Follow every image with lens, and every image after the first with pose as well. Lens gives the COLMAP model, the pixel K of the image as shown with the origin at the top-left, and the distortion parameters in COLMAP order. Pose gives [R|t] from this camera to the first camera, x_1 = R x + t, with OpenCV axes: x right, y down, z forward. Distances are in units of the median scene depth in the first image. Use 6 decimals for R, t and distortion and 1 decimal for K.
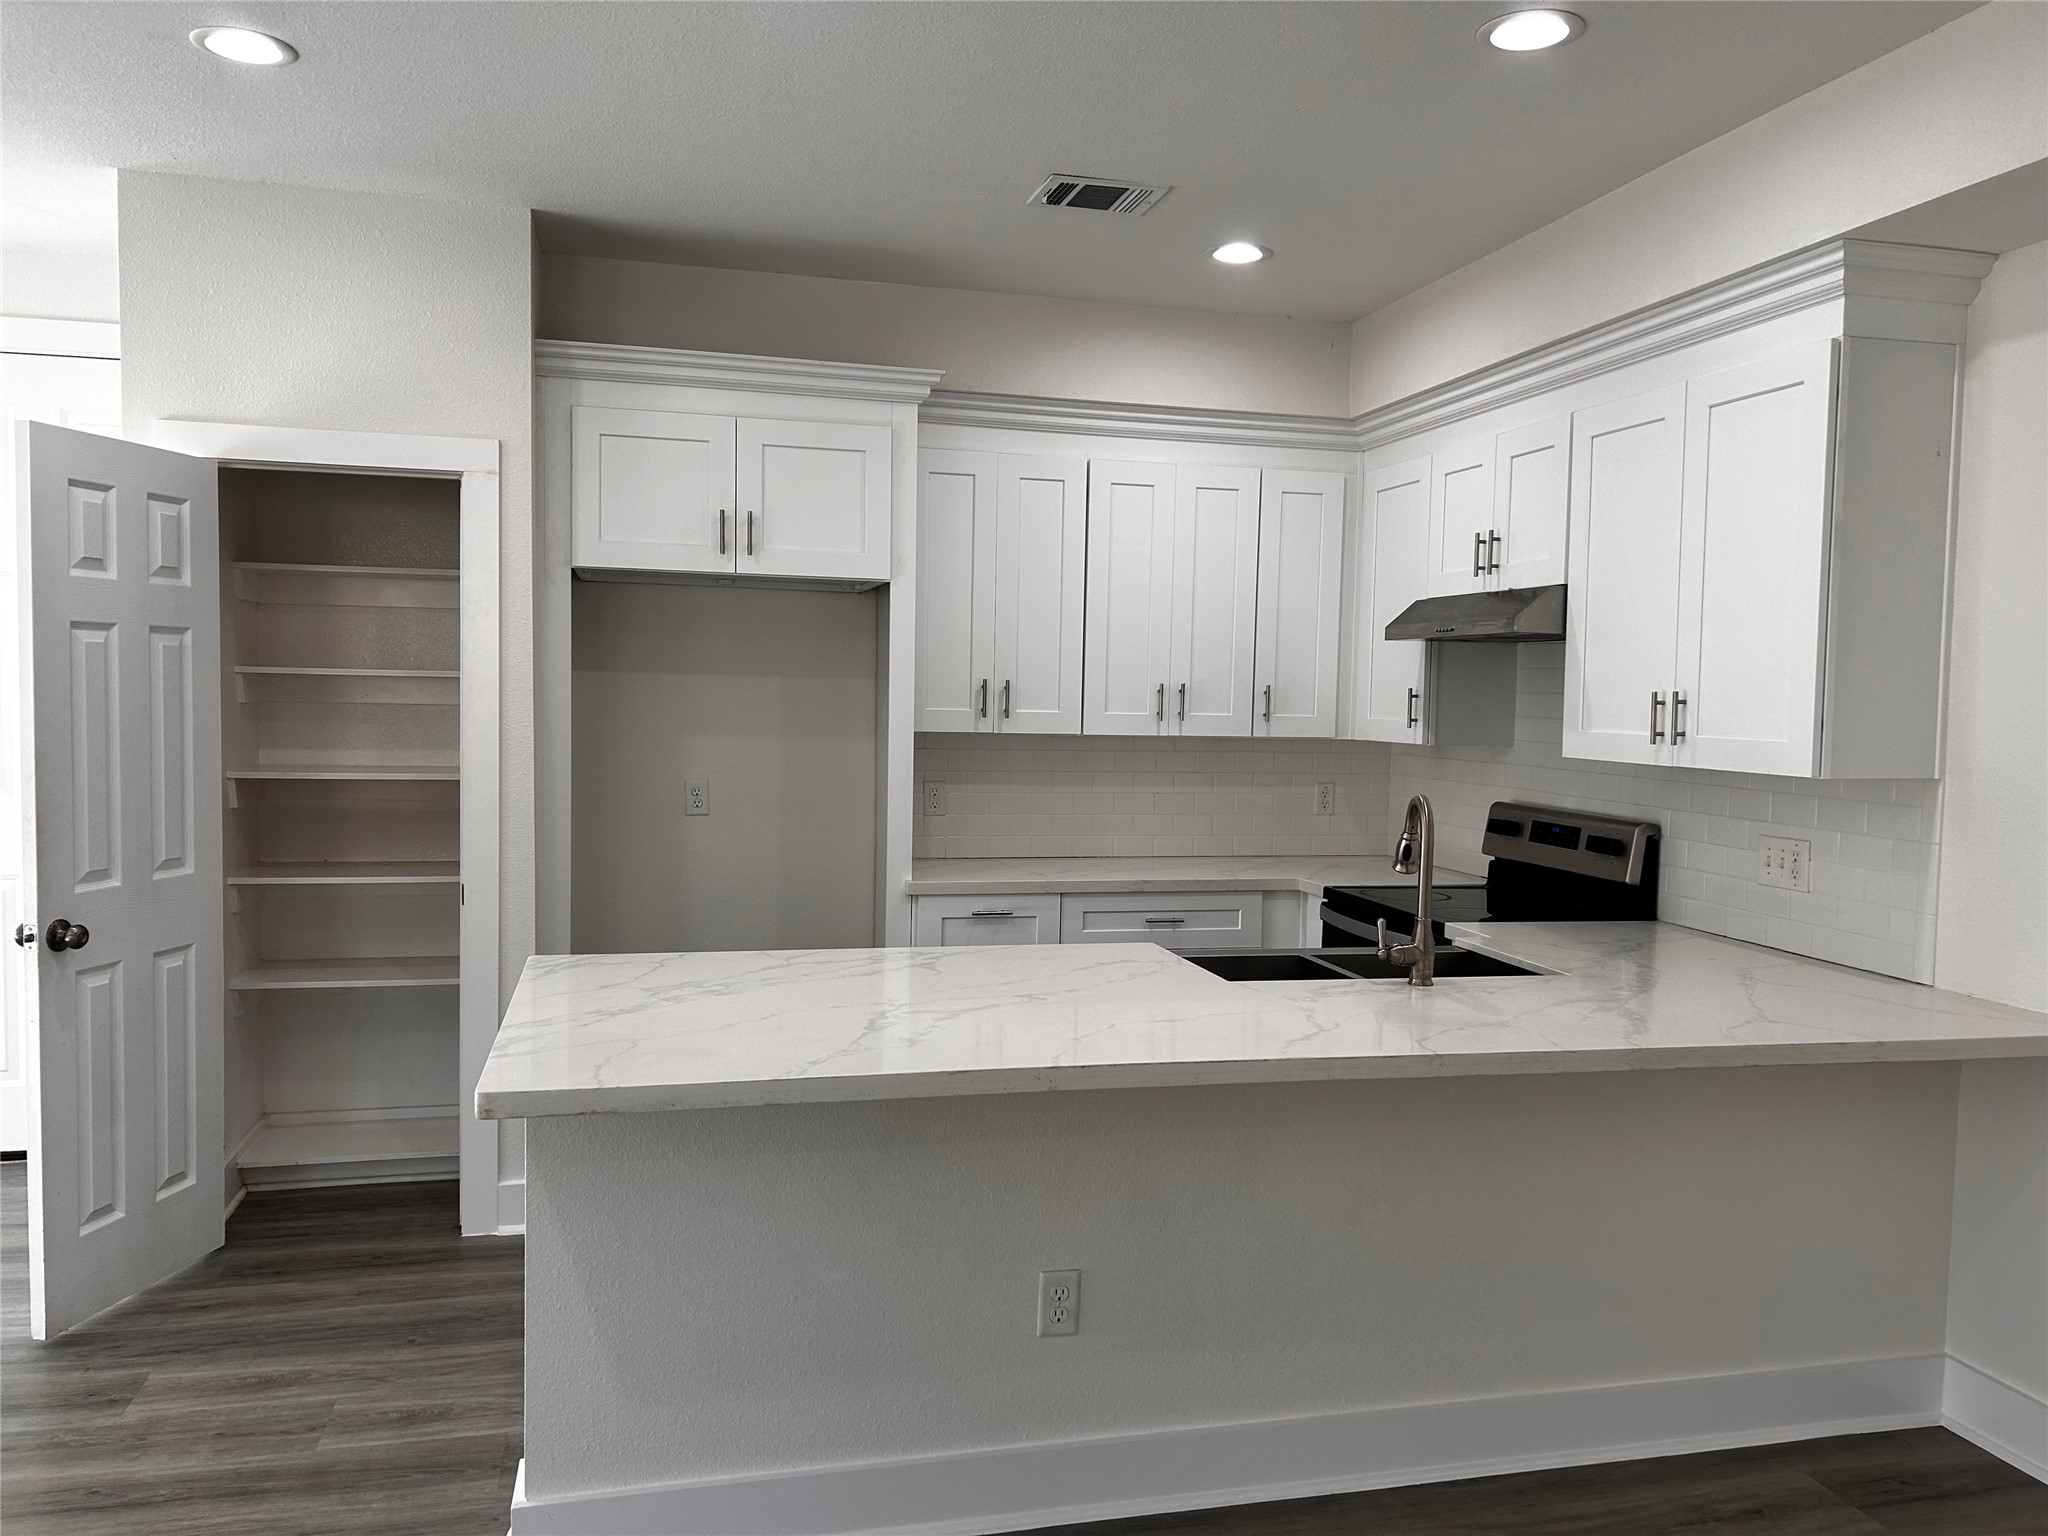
lens RADIAL K [[1556.6, 0, 1027.6], [0, 1556.6, 766.3], [0, 0, 1]] dist [0.047251, -0.066355]
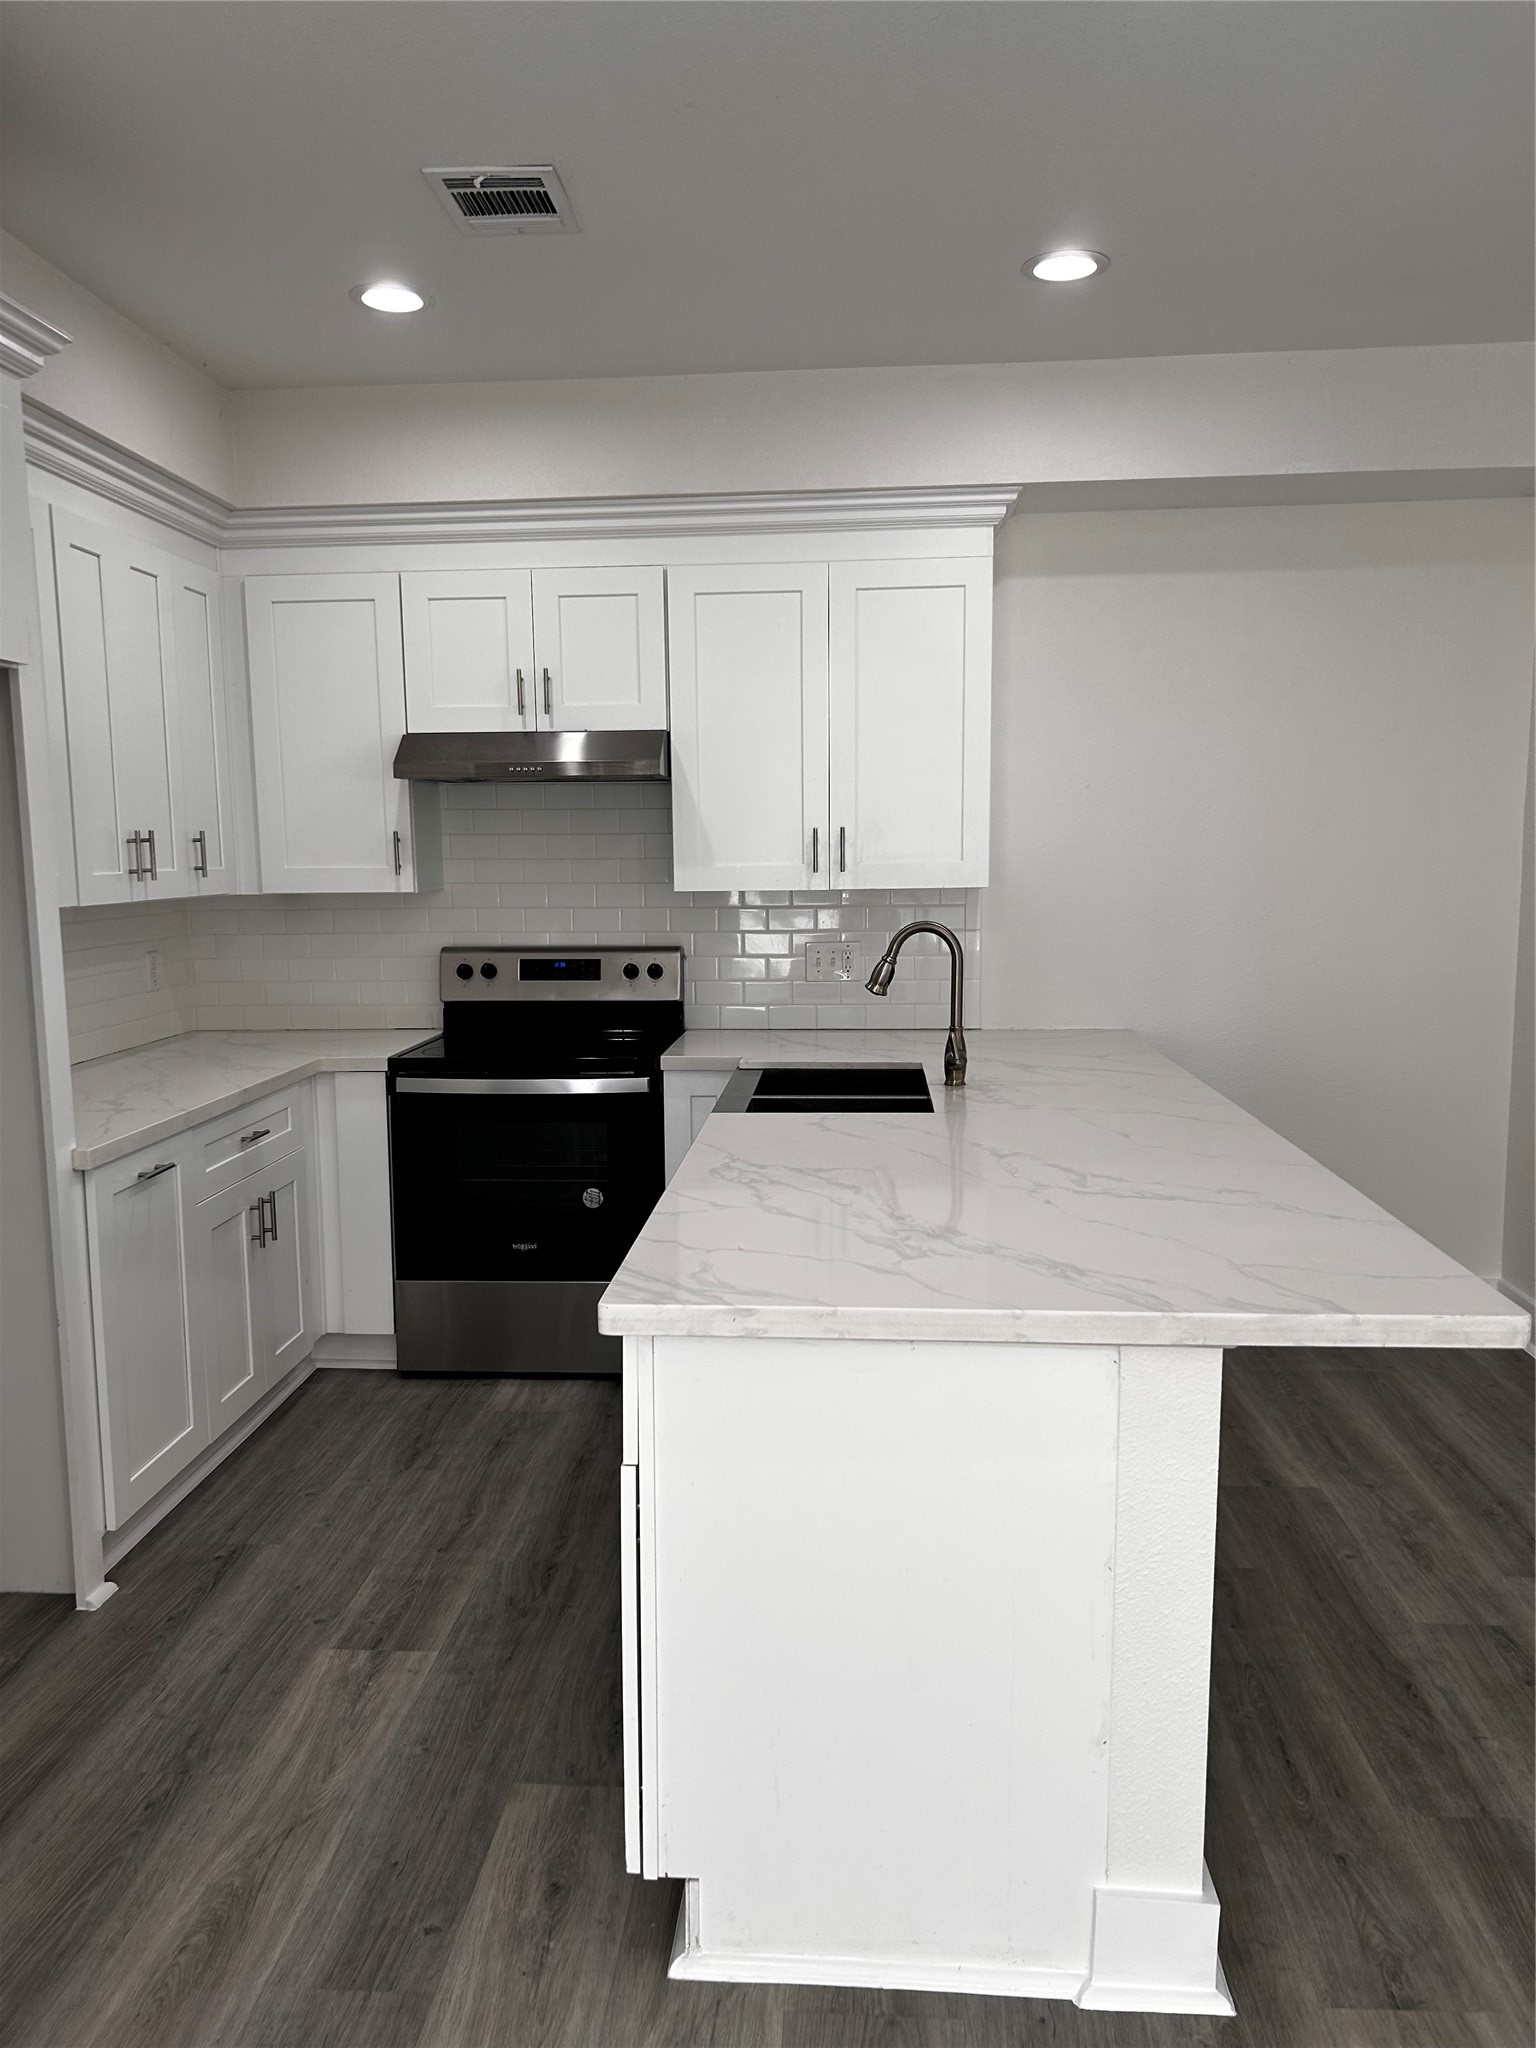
lens RADIAL K [[1556.6, 0, 765.9], [0, 1556.6, 1037.3], [0, 0, 1]] dist [0.047251, -0.066355]
pose [[0.312887, -0.146197, 0.938471, -0.672885], [0.065011, 0.989062, 0.132403, -0.044874], [-0.947563, 0.019584, 0.318969, 0.597098]]
